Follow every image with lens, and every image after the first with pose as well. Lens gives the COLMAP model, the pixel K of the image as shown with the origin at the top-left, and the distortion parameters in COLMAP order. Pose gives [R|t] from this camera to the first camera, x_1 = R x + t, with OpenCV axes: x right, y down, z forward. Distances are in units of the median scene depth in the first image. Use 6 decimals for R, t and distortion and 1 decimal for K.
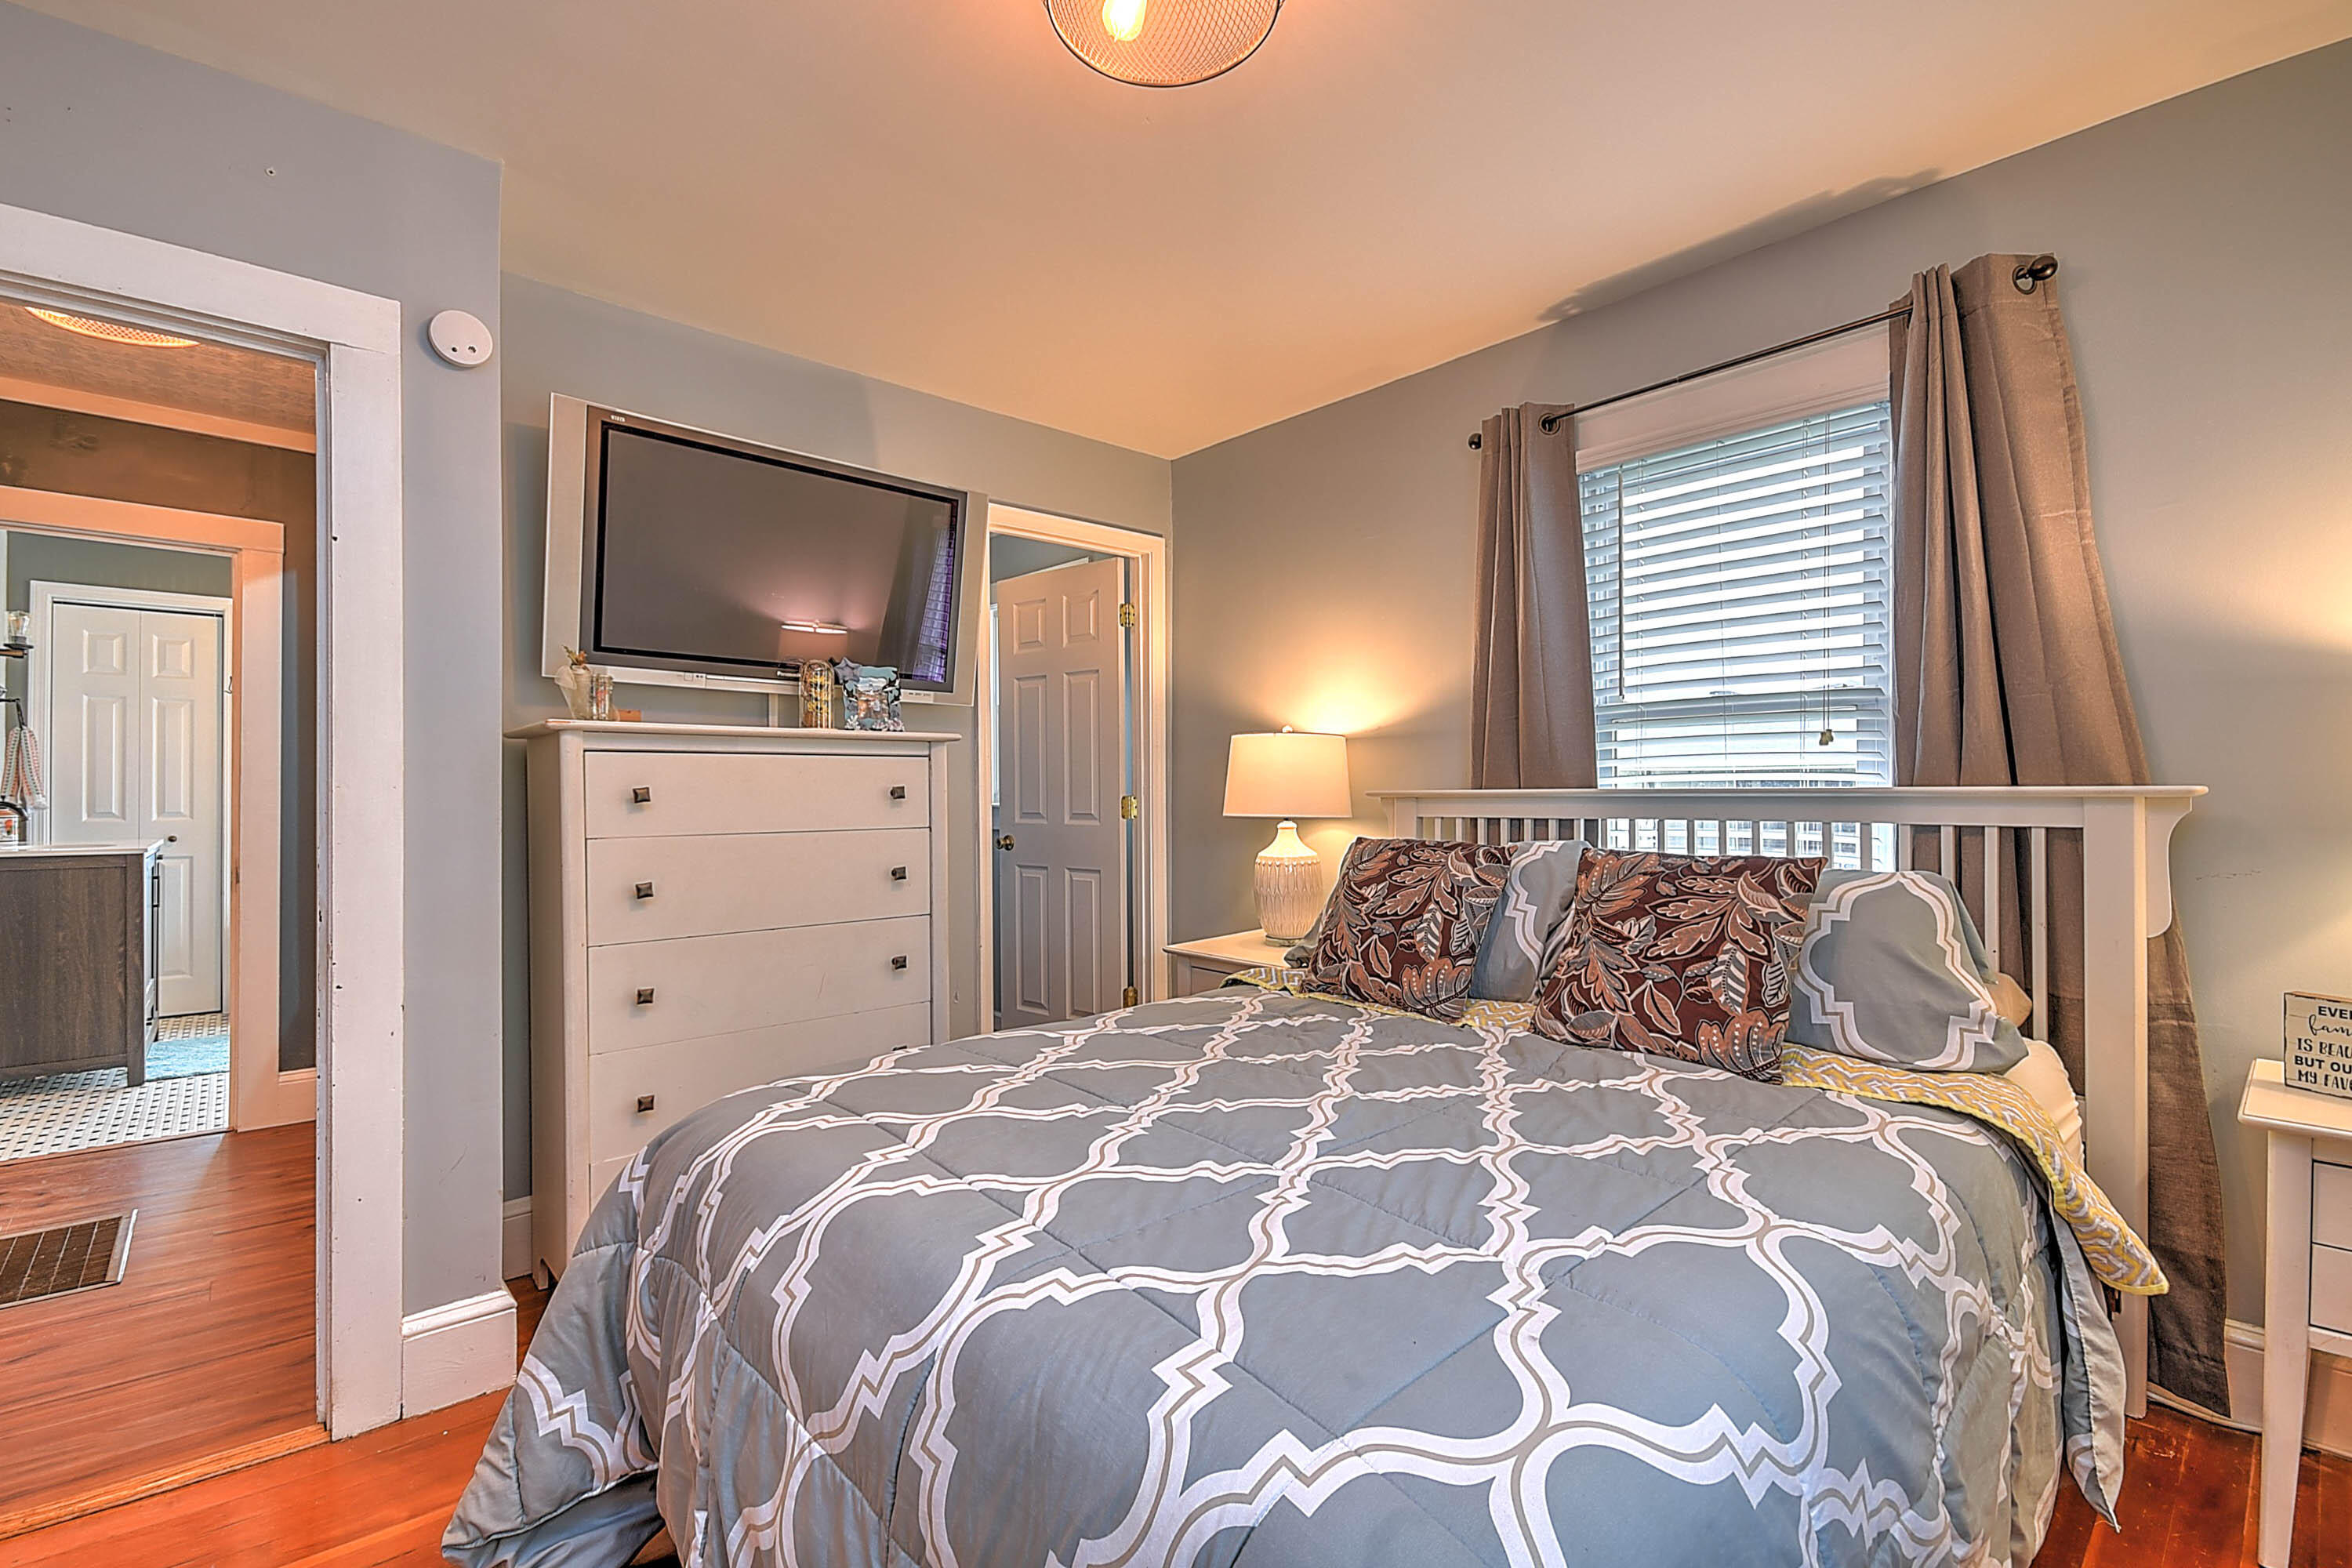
lens RADIAL K [[1020.5, 0, 1172.0], [0, 1020.5, 781.3], [0, 0, 1]] dist [0.010412, -0.004062]
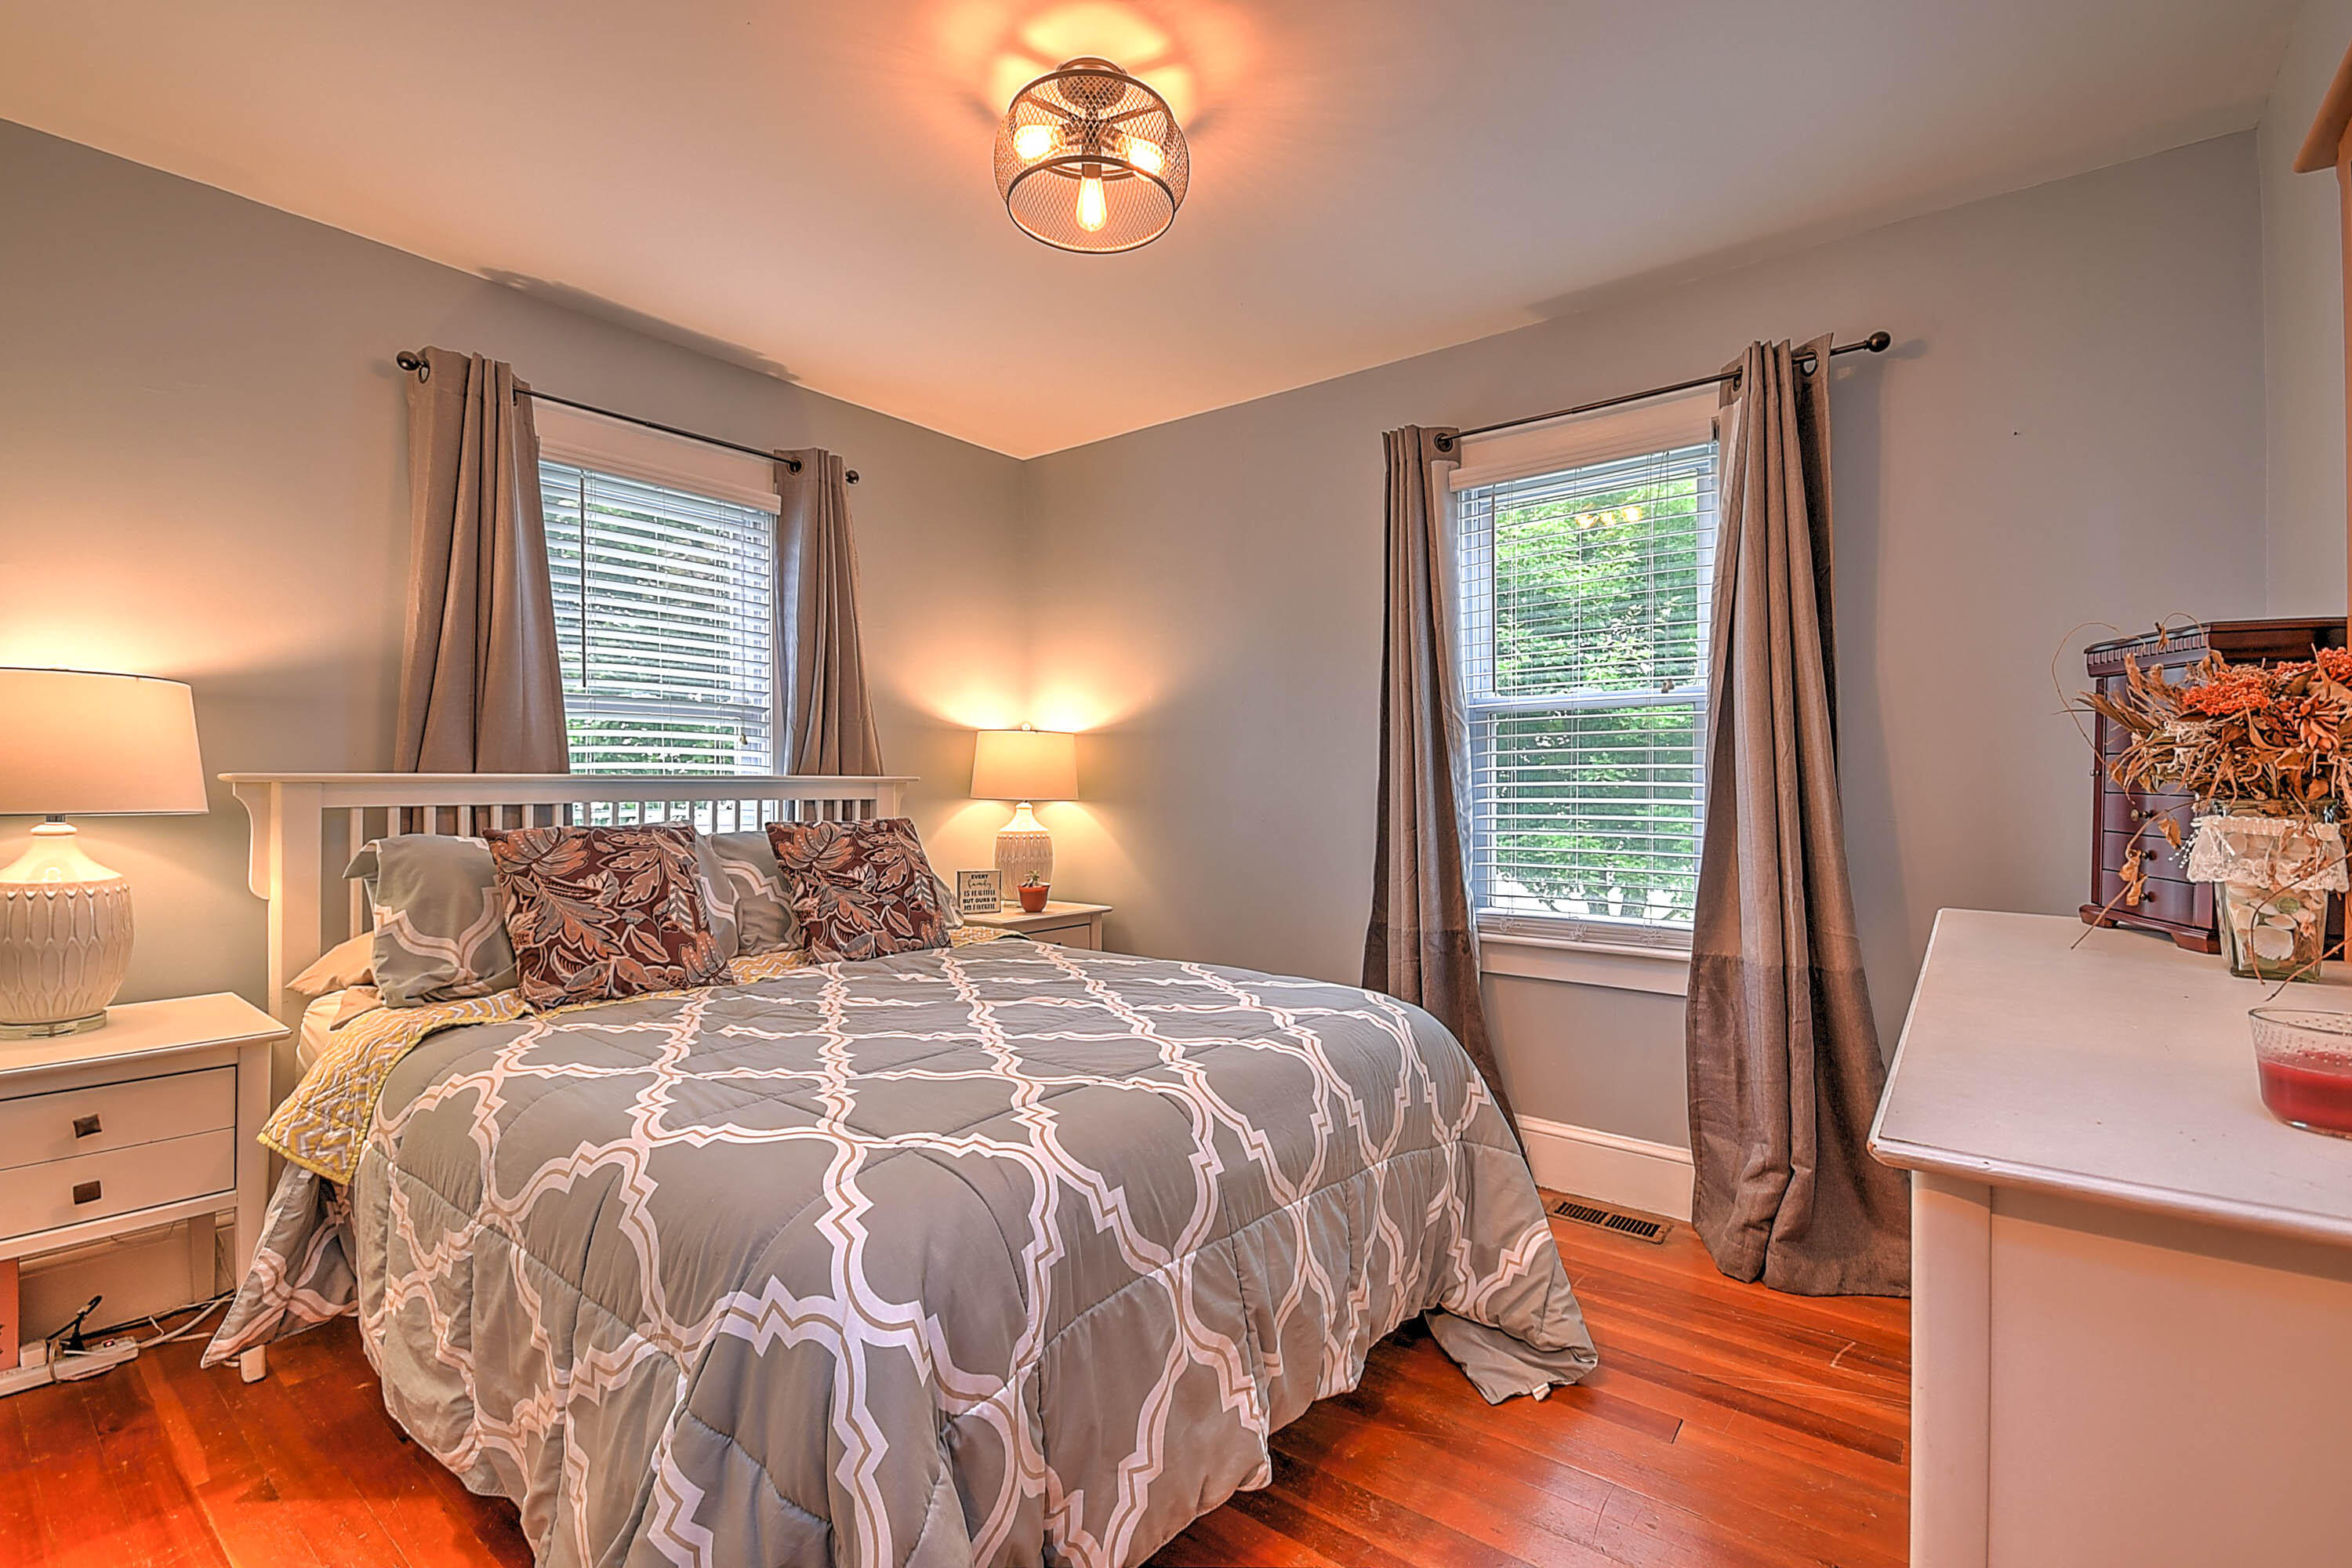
lens RADIAL K [[1020.5, 0, 1175.5], [0, 1020.5, 784.8], [0, 0, 1]] dist [0.010412, -0.004062]
pose [[-0.163088, -0.001844, 0.986610, -0.811003], [-0.012385, 0.999923, -0.000179, 0.012348], [-0.986534, -0.012249, -0.163098, 0.641472]]
